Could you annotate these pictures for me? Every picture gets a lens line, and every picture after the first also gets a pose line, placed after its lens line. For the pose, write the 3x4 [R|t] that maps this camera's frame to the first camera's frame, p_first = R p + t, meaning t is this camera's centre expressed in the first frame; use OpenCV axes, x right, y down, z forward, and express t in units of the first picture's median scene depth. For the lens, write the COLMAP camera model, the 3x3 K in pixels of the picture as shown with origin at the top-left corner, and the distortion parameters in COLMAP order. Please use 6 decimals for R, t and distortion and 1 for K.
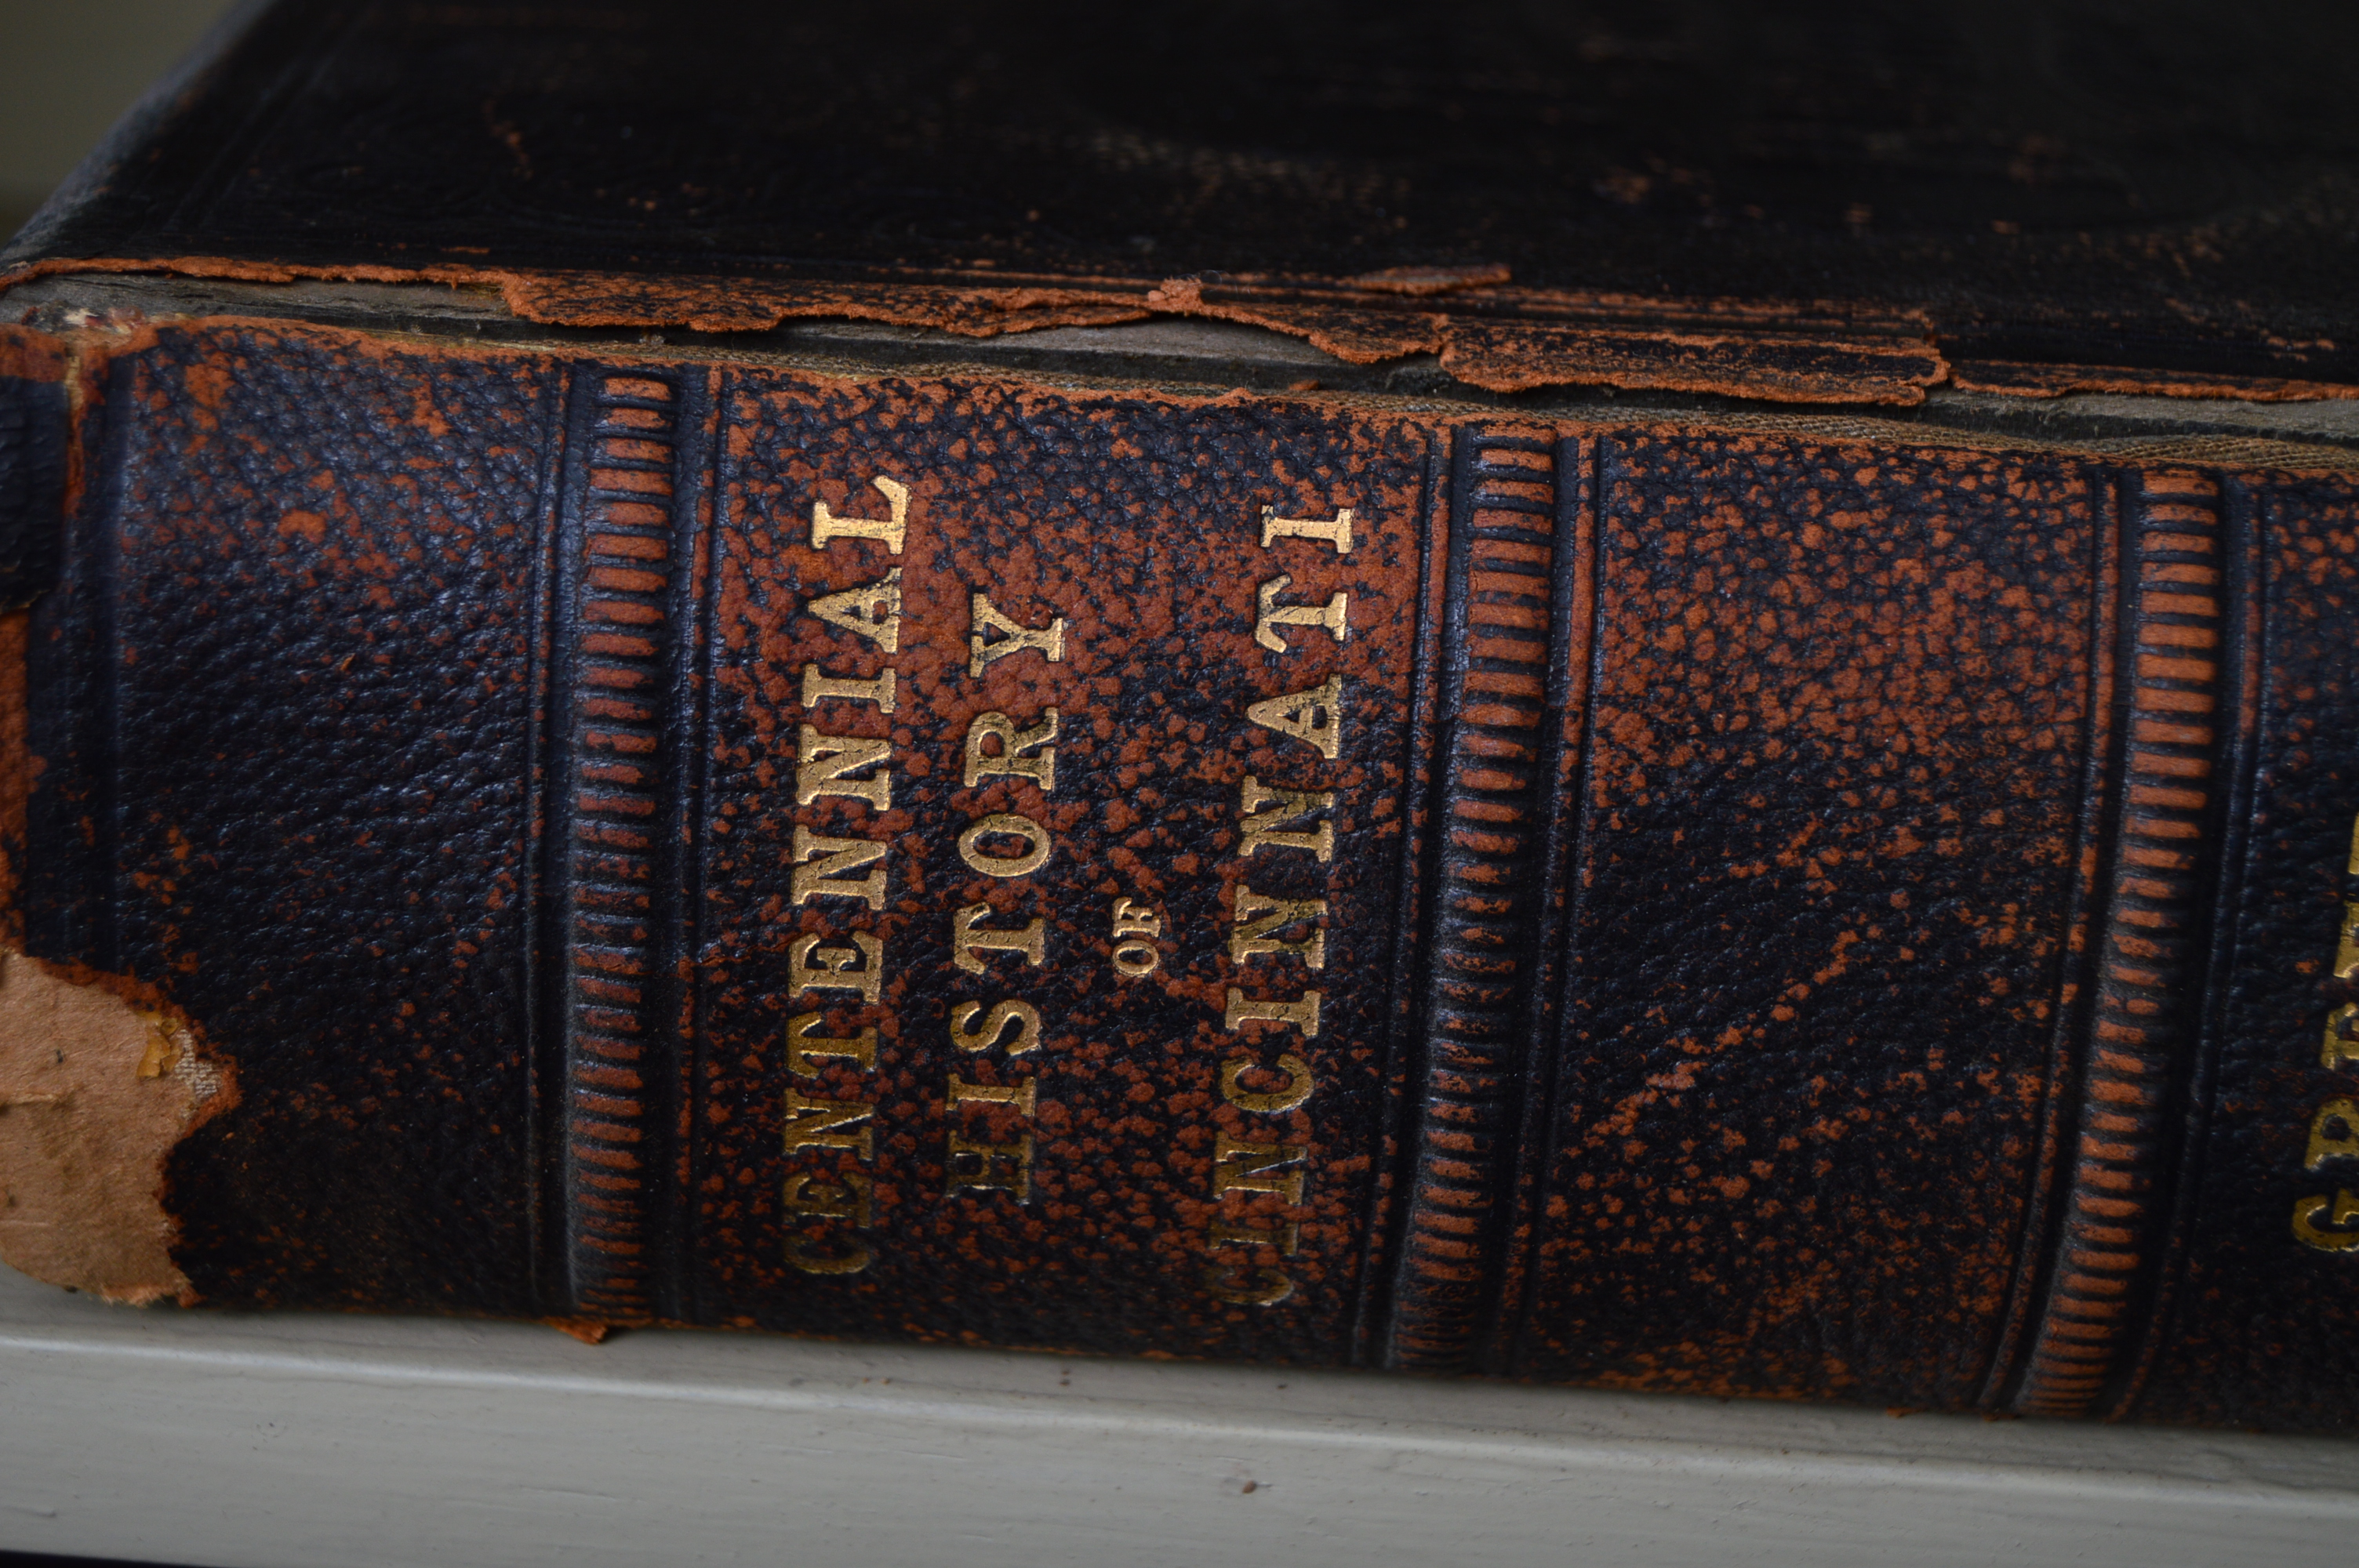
lens RADIAL K [[4493.9, 0, 1175.2], [0, 4493.9, 785.8], [0, 0, 1]] dist [-0.057313, 0.000000]
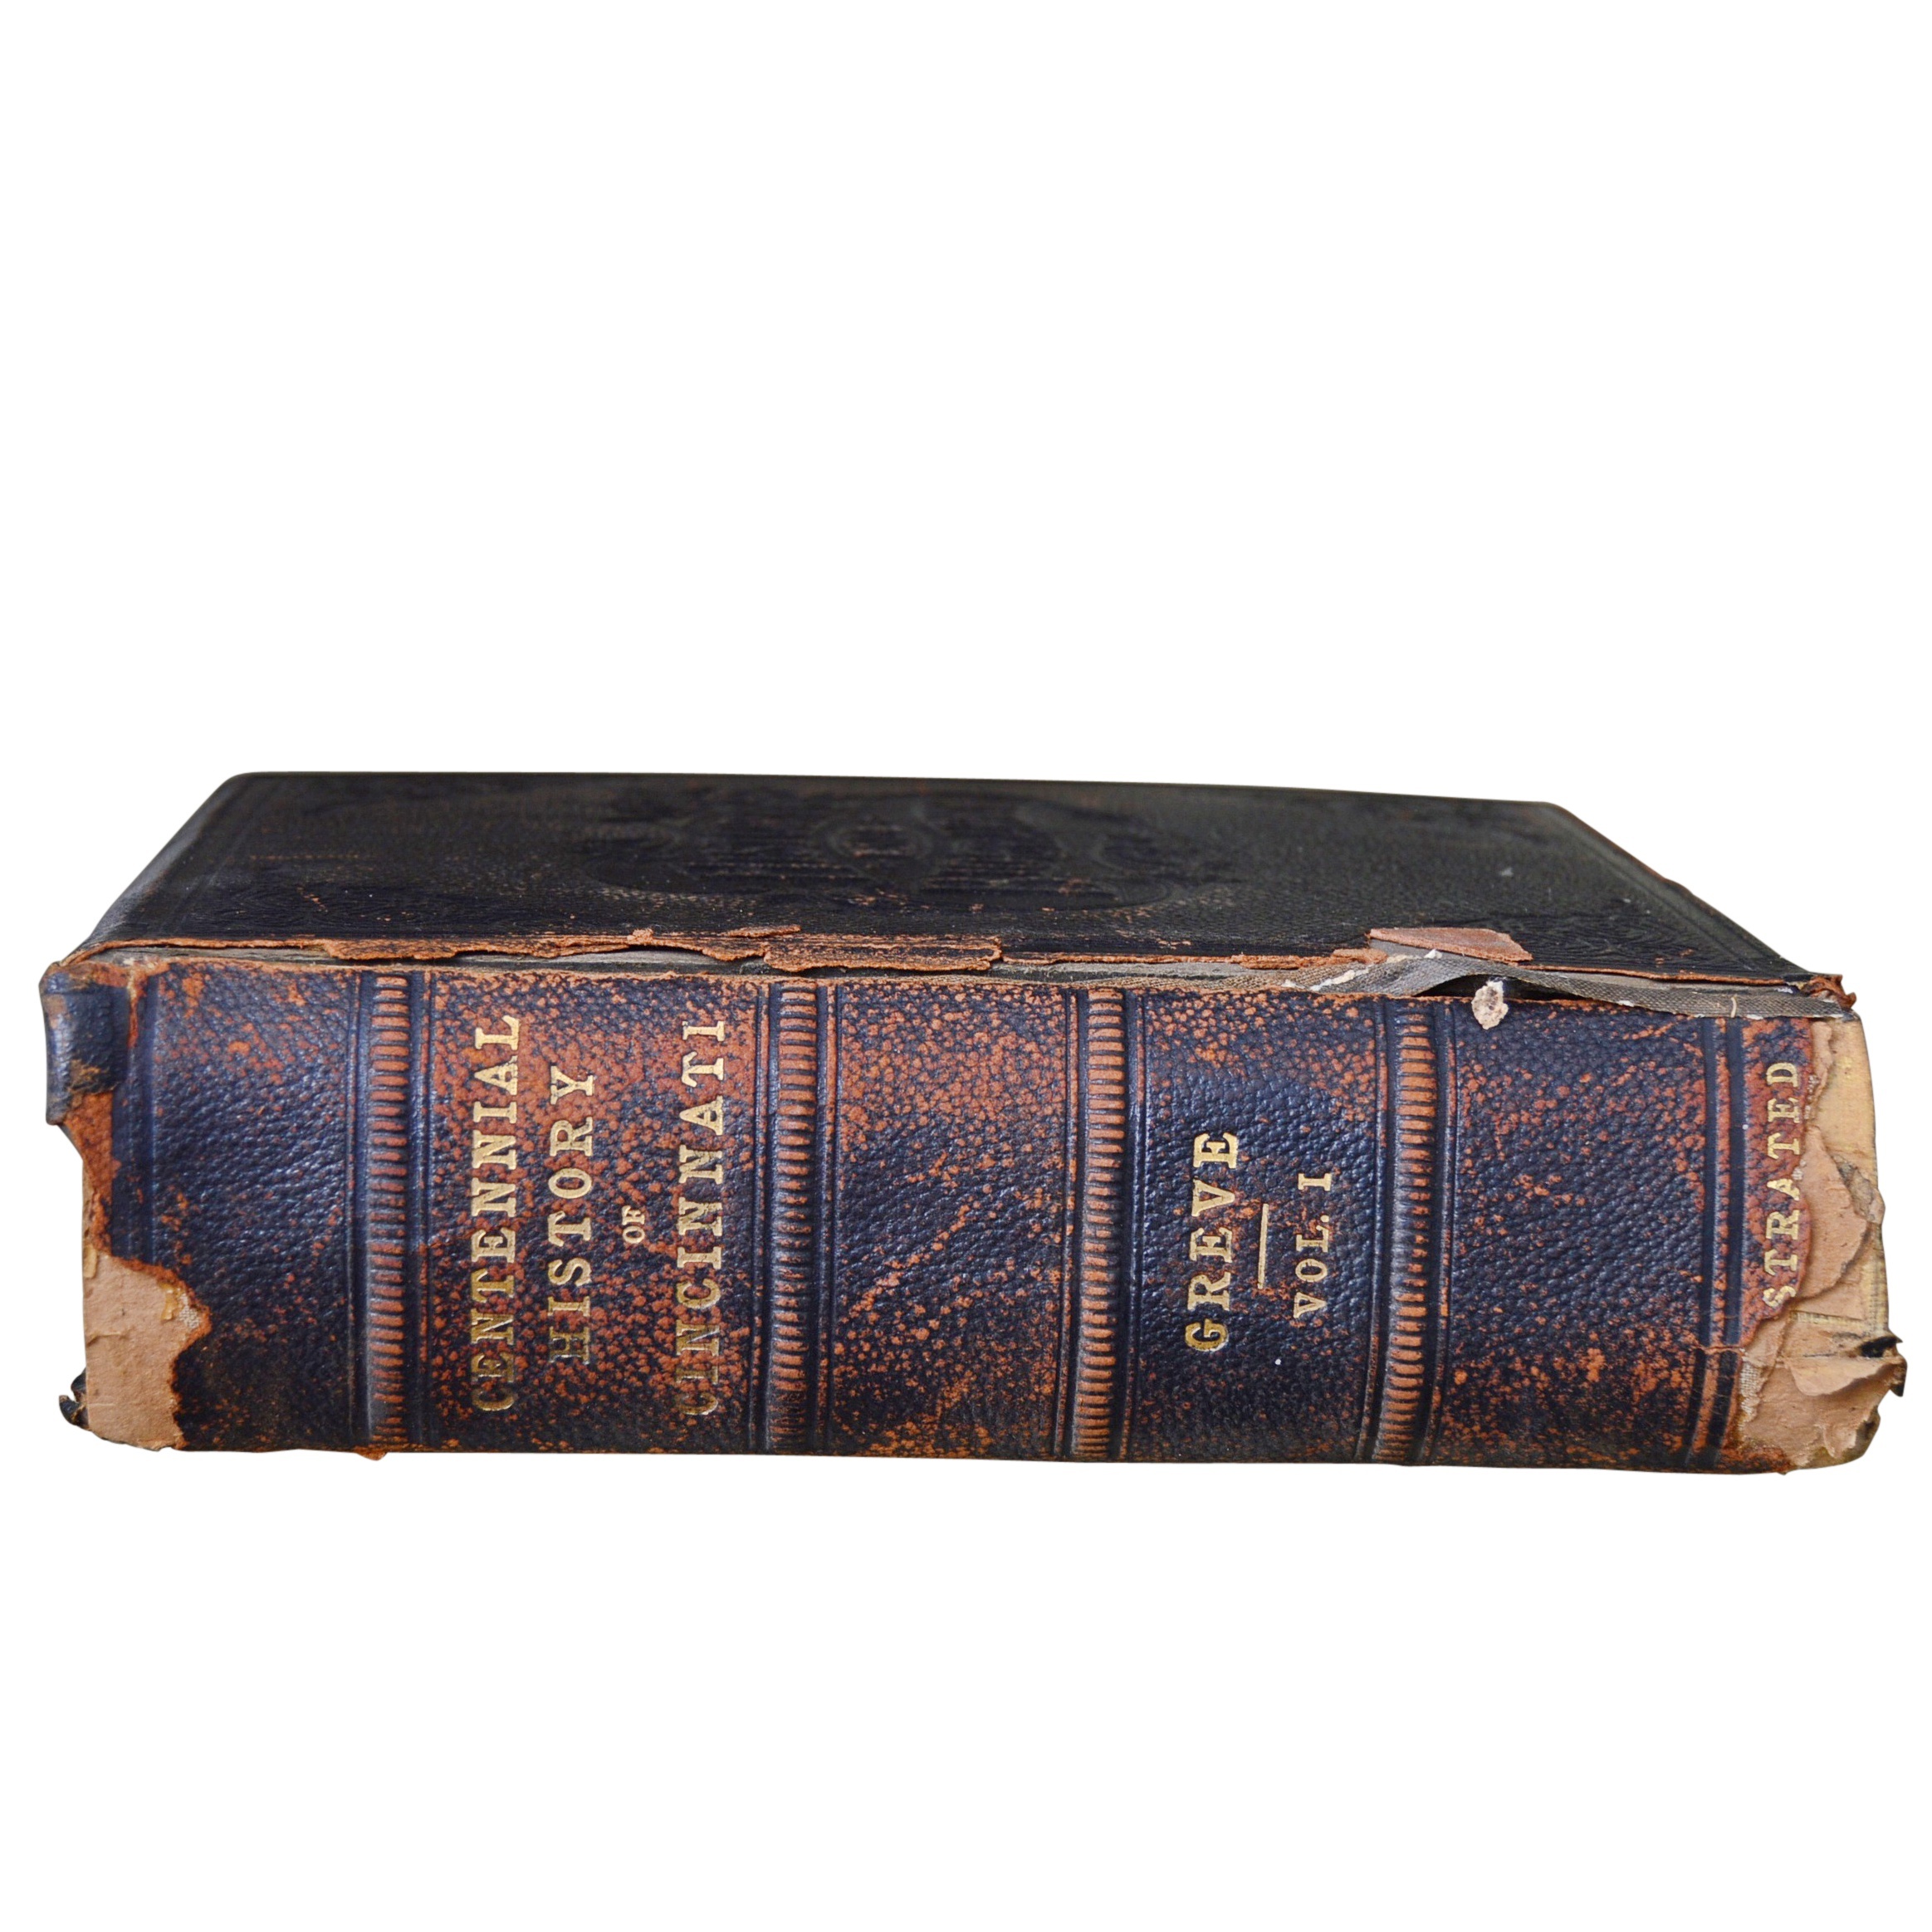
lens RADIAL K [[3448.7, 0, 968.3], [0, 3448.7, 965.2], [0, 0, 1]] dist [-0.085911, 0.000000]
pose [[0.995633, -0.046186, 0.081124, 0.022699], [0.060370, 0.981410, -0.182180, 0.220006], [-0.071202, 0.186282, 0.979913, -0.640833]]
